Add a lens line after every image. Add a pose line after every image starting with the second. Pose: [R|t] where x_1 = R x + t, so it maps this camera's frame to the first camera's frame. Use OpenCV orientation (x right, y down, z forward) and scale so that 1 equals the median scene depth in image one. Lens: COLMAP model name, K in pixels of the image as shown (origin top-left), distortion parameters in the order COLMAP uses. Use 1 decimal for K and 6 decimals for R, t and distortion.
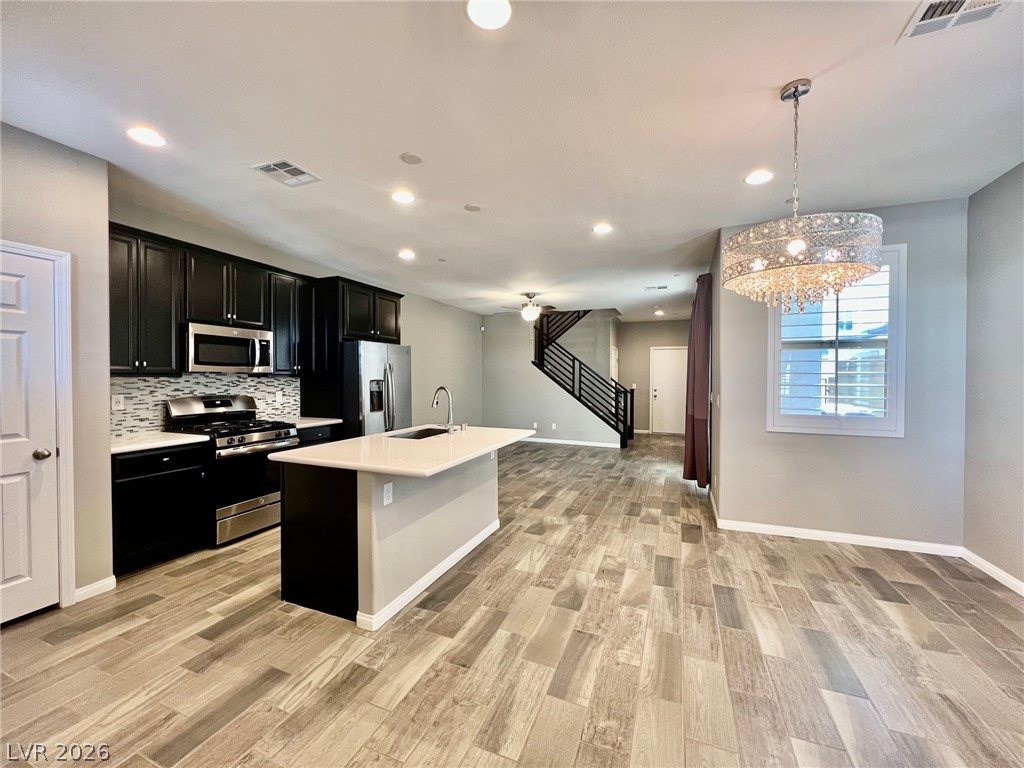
lens RADIAL K [[409.5, 0, 508.4], [0, 409.5, 382.4], [0, 0, 1]] dist [-0.003318, 0.000089]
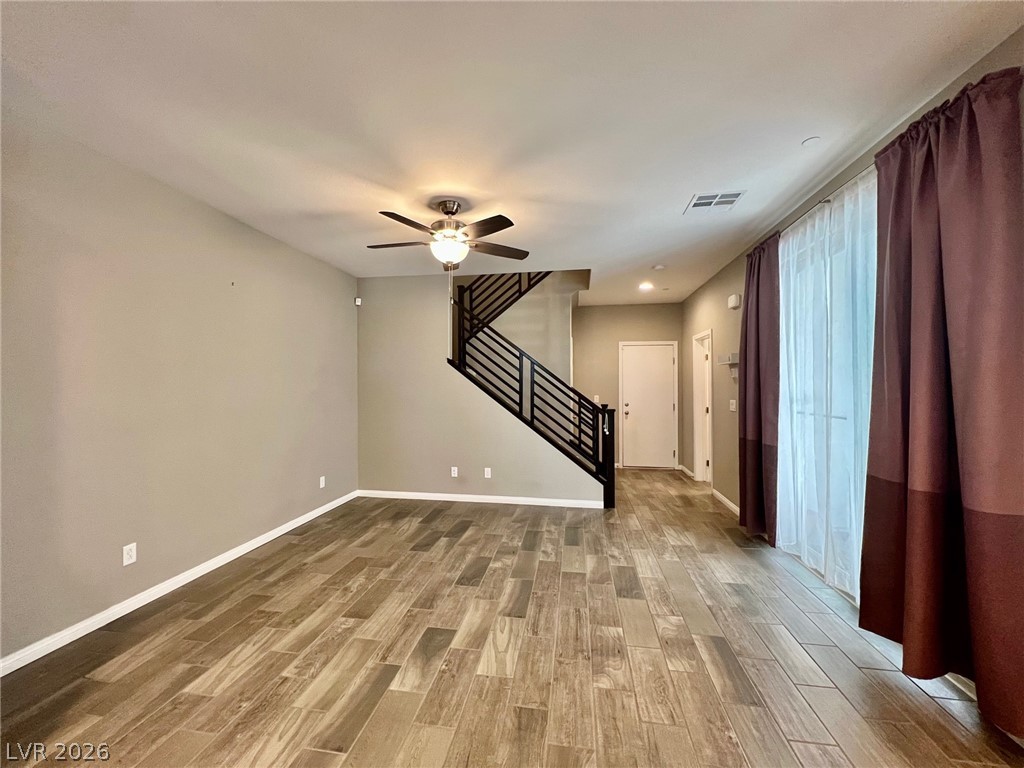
lens RADIAL K [[409.5, 0, 508.4], [0, 409.5, 382.4], [0, 0, 1]] dist [-0.003318, 0.000089]
pose [[0.974338, -0.003693, 0.225060, 0.025078], [0.008631, 0.999743, -0.020961, -0.014652], [-0.224925, 0.022365, 0.974119, 0.960573]]
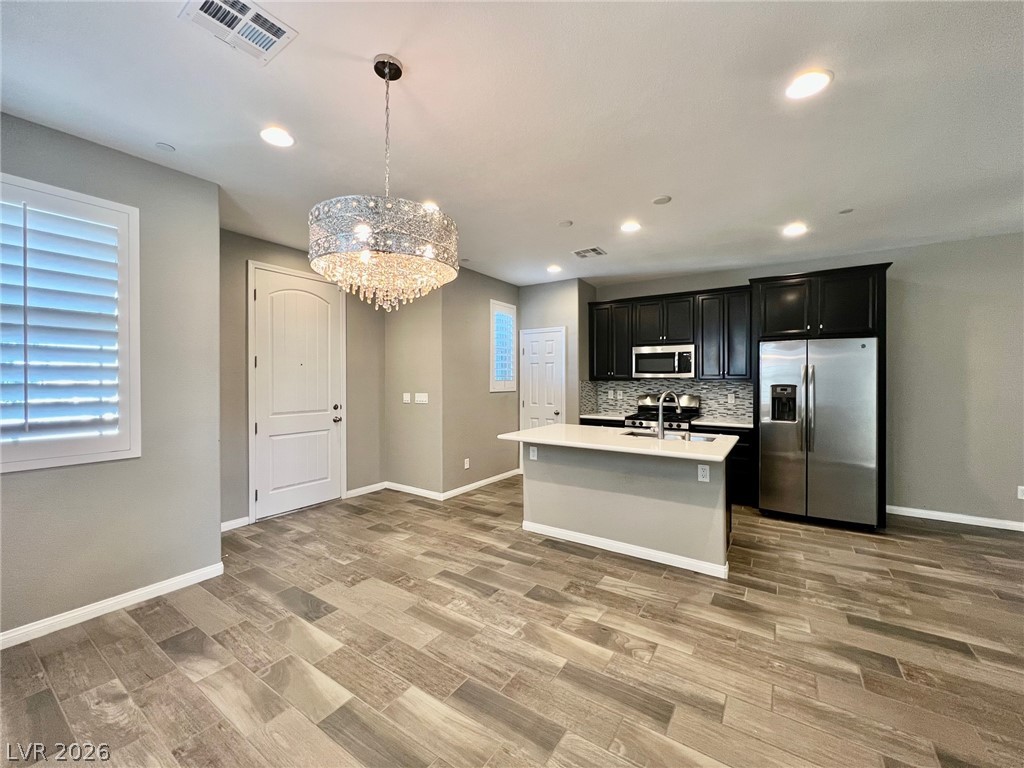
lens RADIAL K [[409.5, 0, 508.4], [0, 409.5, 382.4], [0, 0, 1]] dist [-0.003318, 0.000089]
pose [[-0.201071, 0.003185, -0.979572, 0.776307], [-0.015719, 0.999855, 0.006478, -0.008616], [0.979451, 0.016700, -0.200992, 0.729876]]
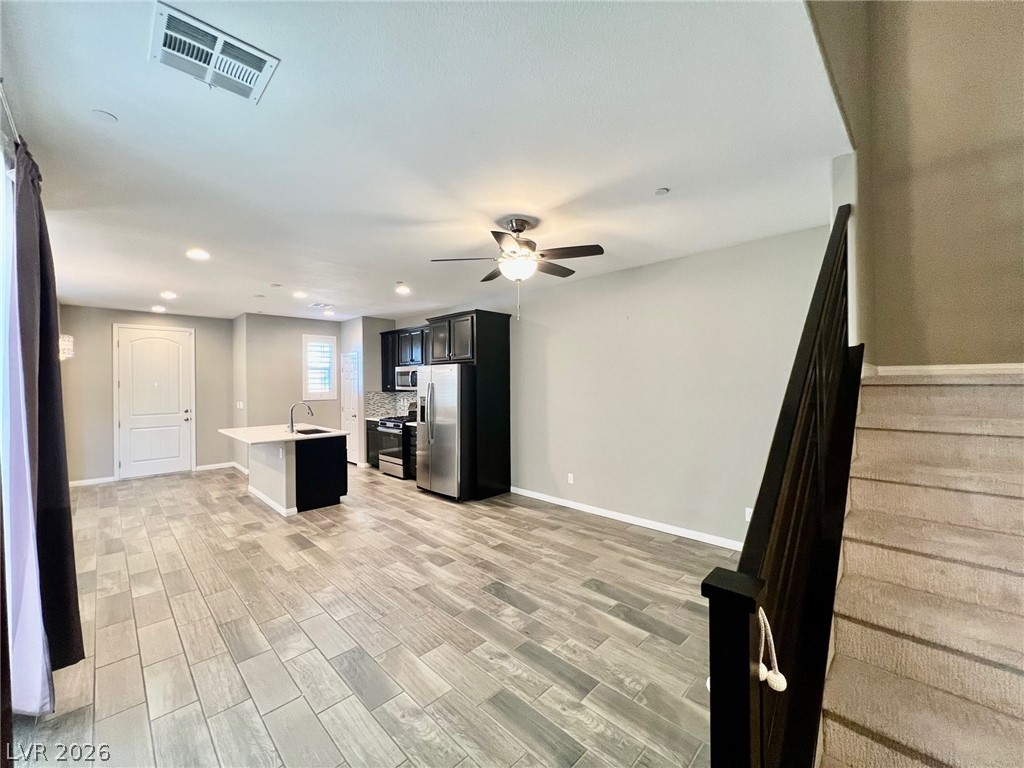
lens RADIAL K [[409.5, 0, 508.4], [0, 409.5, 382.4], [0, 0, 1]] dist [-0.003318, 0.000089]
pose [[-0.383955, 0.002619, -0.923348, 0.848878], [-0.005351, 0.999973, 0.005061, -0.067736], [0.923336, 0.006884, -0.383931, 2.052289]]
